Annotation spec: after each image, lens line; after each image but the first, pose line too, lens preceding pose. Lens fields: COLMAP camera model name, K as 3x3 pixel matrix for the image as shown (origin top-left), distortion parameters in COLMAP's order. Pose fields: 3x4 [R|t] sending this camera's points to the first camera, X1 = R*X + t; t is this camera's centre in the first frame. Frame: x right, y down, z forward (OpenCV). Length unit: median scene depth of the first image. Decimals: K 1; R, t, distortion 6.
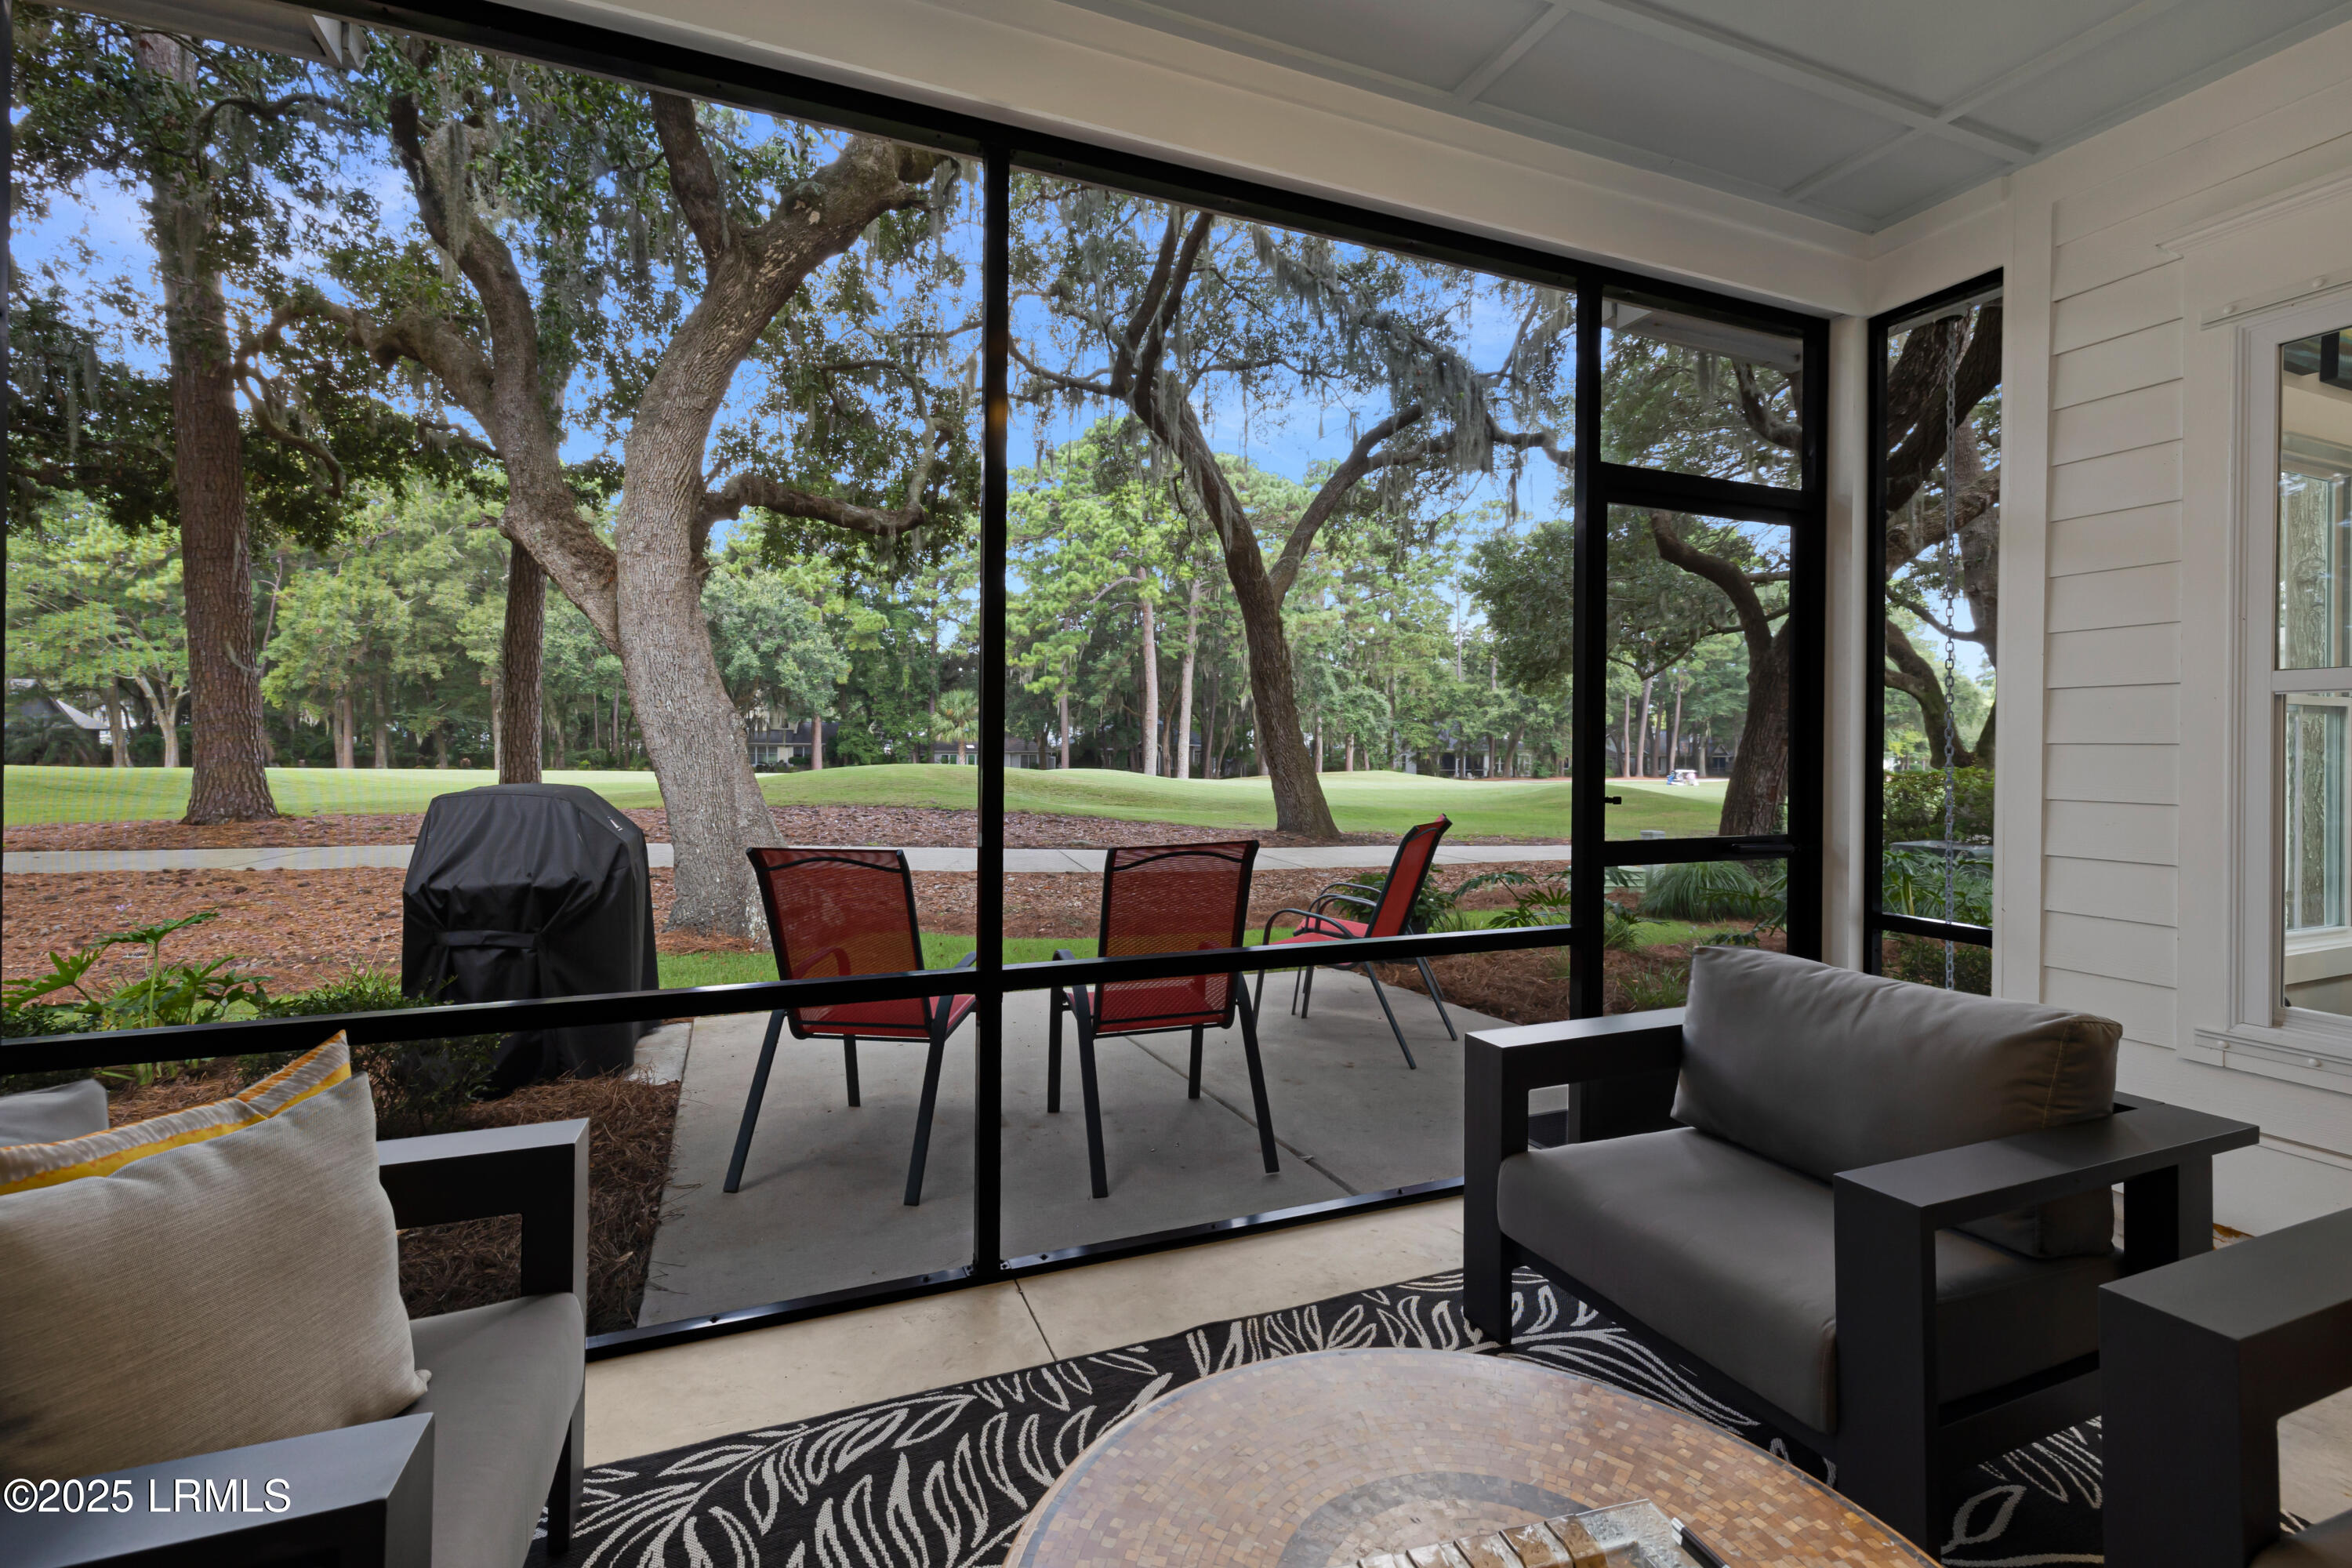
lens RADIAL K [[1015.2, 0, 1150.3], [0, 1015.2, 748.8], [0, 0, 1]] dist [0.000836, 0.000350]
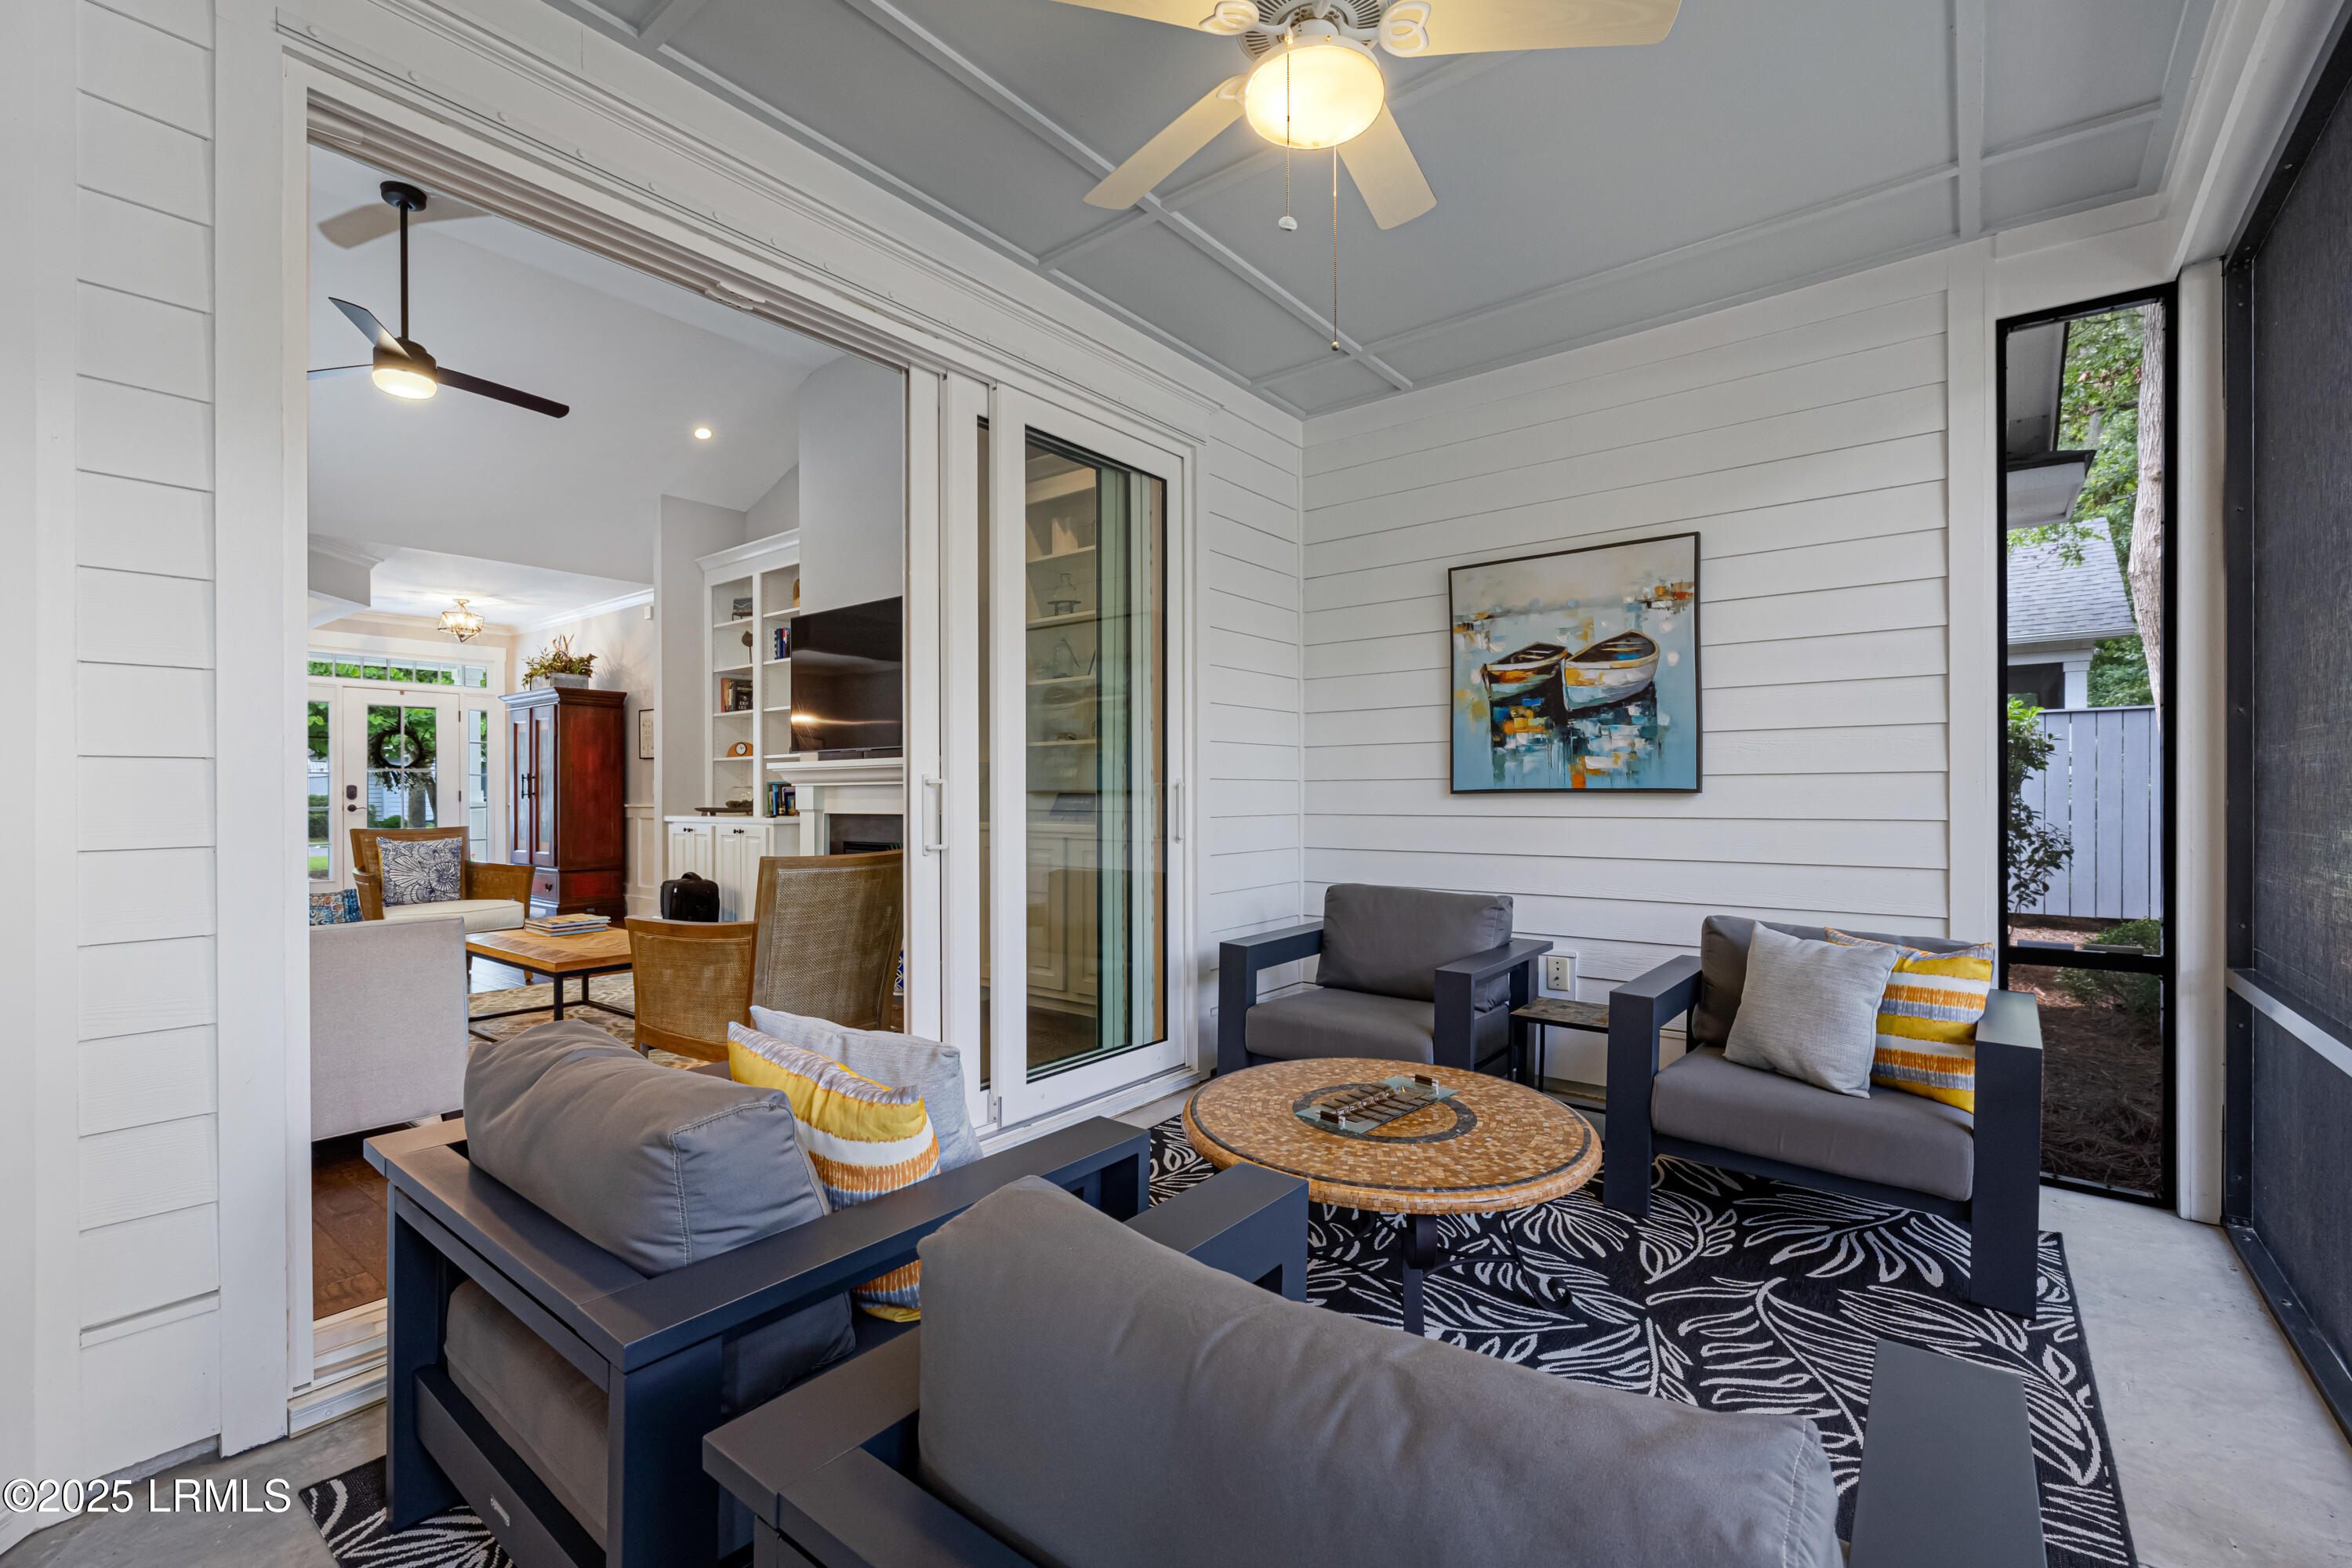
lens RADIAL K [[1015.5, 0, 1171.3], [0, 1015.5, 792.5], [0, 0, 1]] dist [0.000731, 0.000564]
pose [[-0.861181, -0.005322, -0.508271, 0.029617], [-0.002907, 0.999980, -0.005546, 0.000771], [0.508291, -0.003299, -0.861179, 0.040774]]
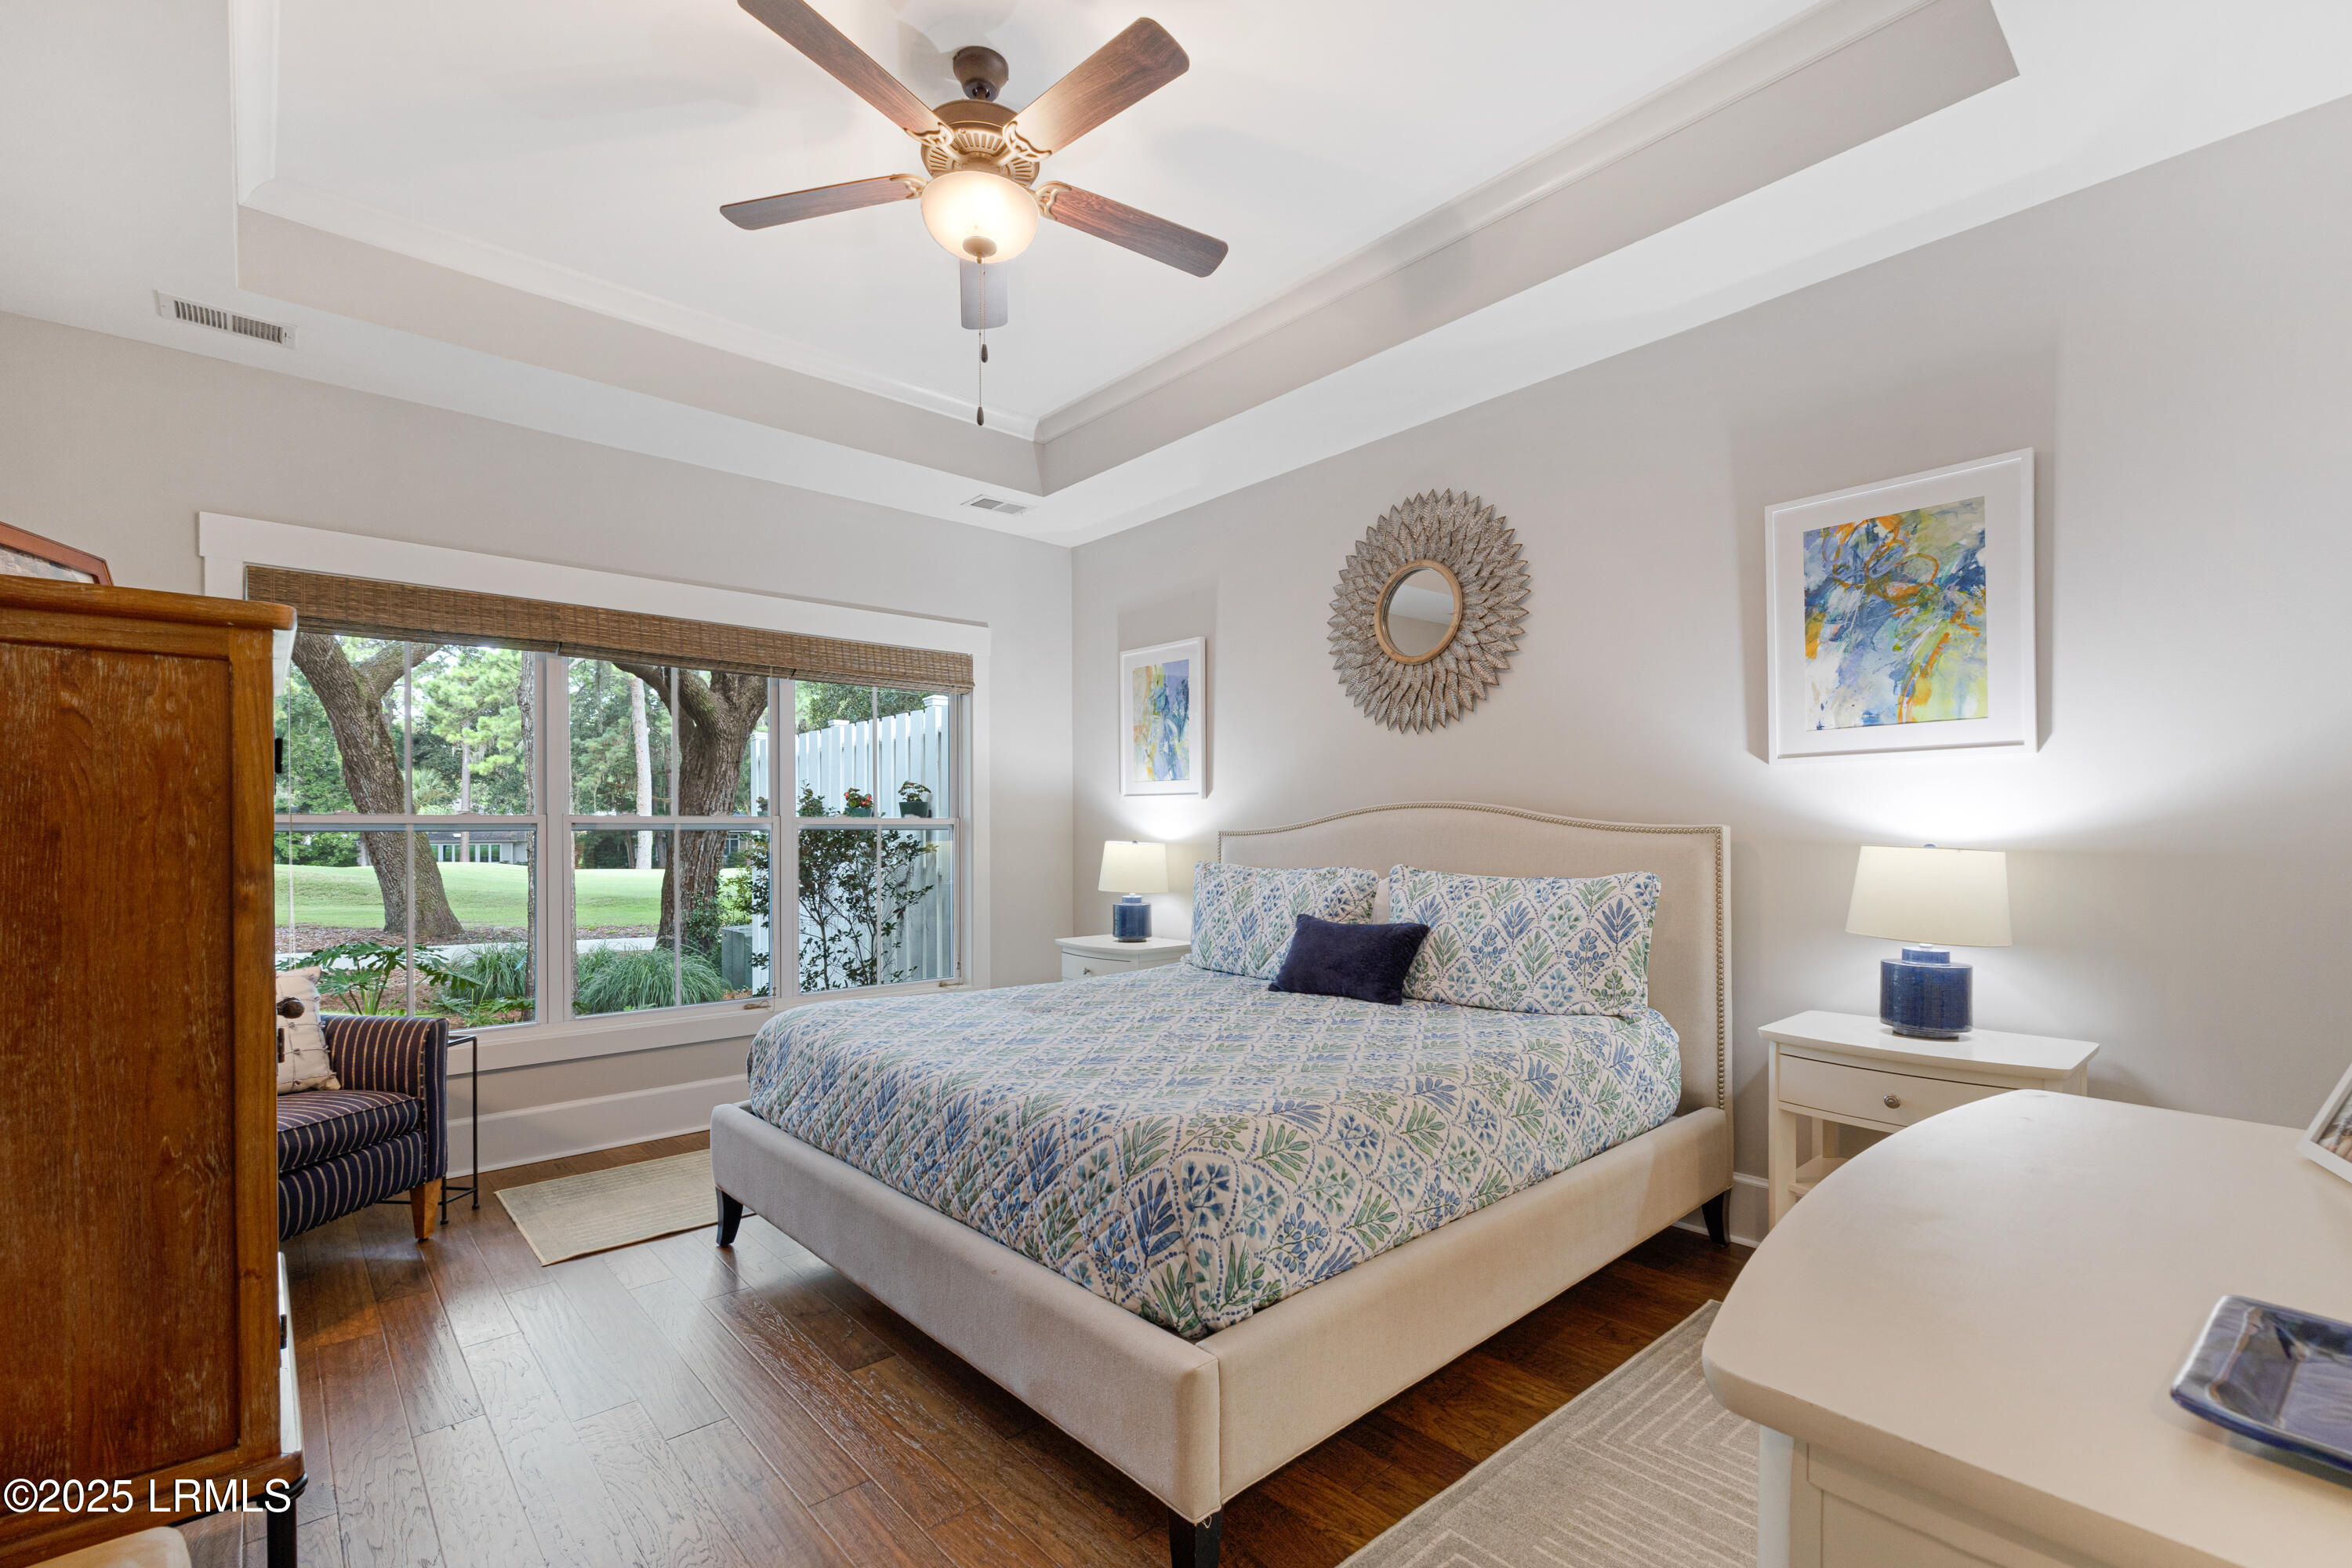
lens RADIAL K [[1027.3, 0, 1180.7], [0, 1027.3, 839.9], [0, 0, 1]] dist [0.000230, 0.000160]
pose [[0.934833, -0.014597, 0.354787, 0.130931], [0.011521, 0.999876, 0.010780, -0.001248], [-0.354900, -0.005990, 0.934885, -0.035812]]
